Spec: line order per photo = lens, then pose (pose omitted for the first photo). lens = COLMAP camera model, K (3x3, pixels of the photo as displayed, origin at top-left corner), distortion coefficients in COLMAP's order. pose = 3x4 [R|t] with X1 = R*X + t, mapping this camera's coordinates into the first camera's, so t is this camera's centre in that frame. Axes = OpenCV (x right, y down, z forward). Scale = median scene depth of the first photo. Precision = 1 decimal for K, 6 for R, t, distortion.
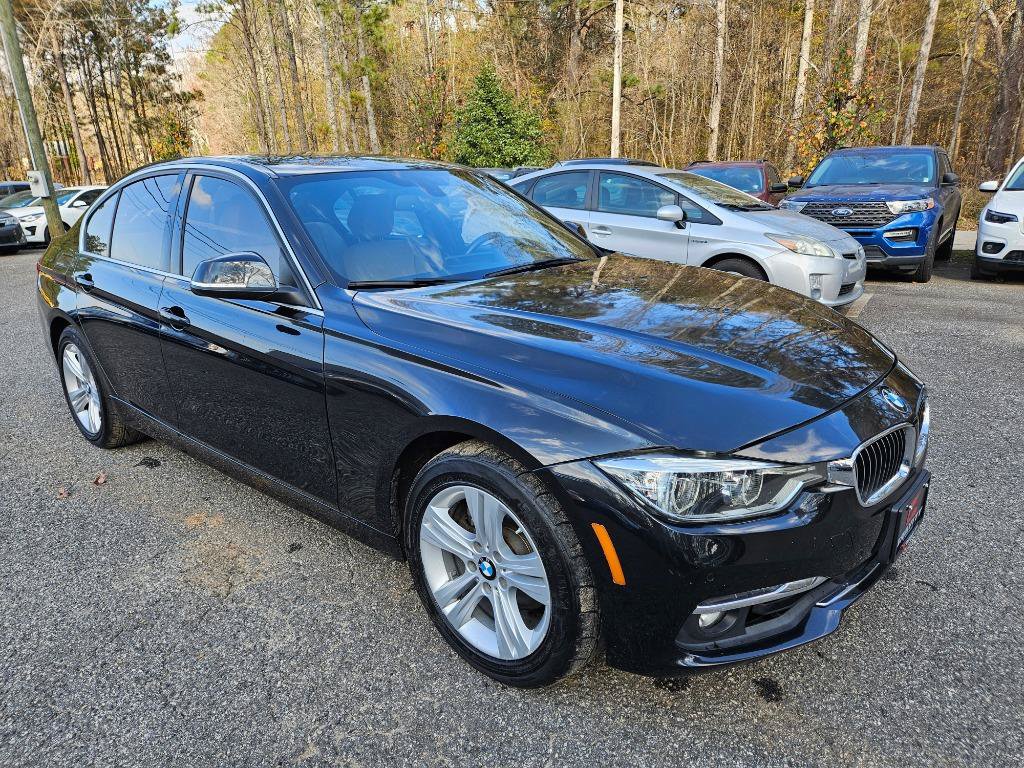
lens RADIAL K [[697.8, 0, 512.1], [0, 697.8, 399.0], [0, 0, 1]] dist [0.072855, -0.057303]
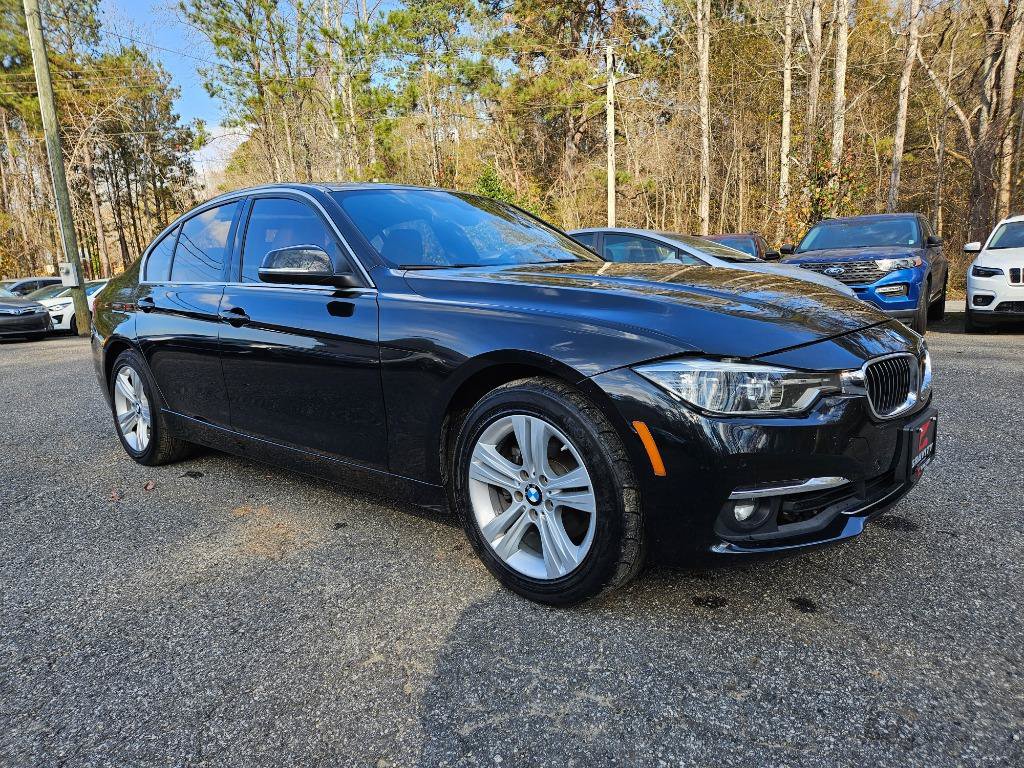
lens RADIAL K [[697.8, 0, 507.5], [0, 697.8, 384.2], [0, 0, 1]] dist [0.072855, -0.057303]
pose [[0.999741, -0.020741, -0.009350, -0.042337], [0.019115, 0.988619, -0.149221, 0.158981], [0.012339, 0.149004, 0.988760, -0.066536]]
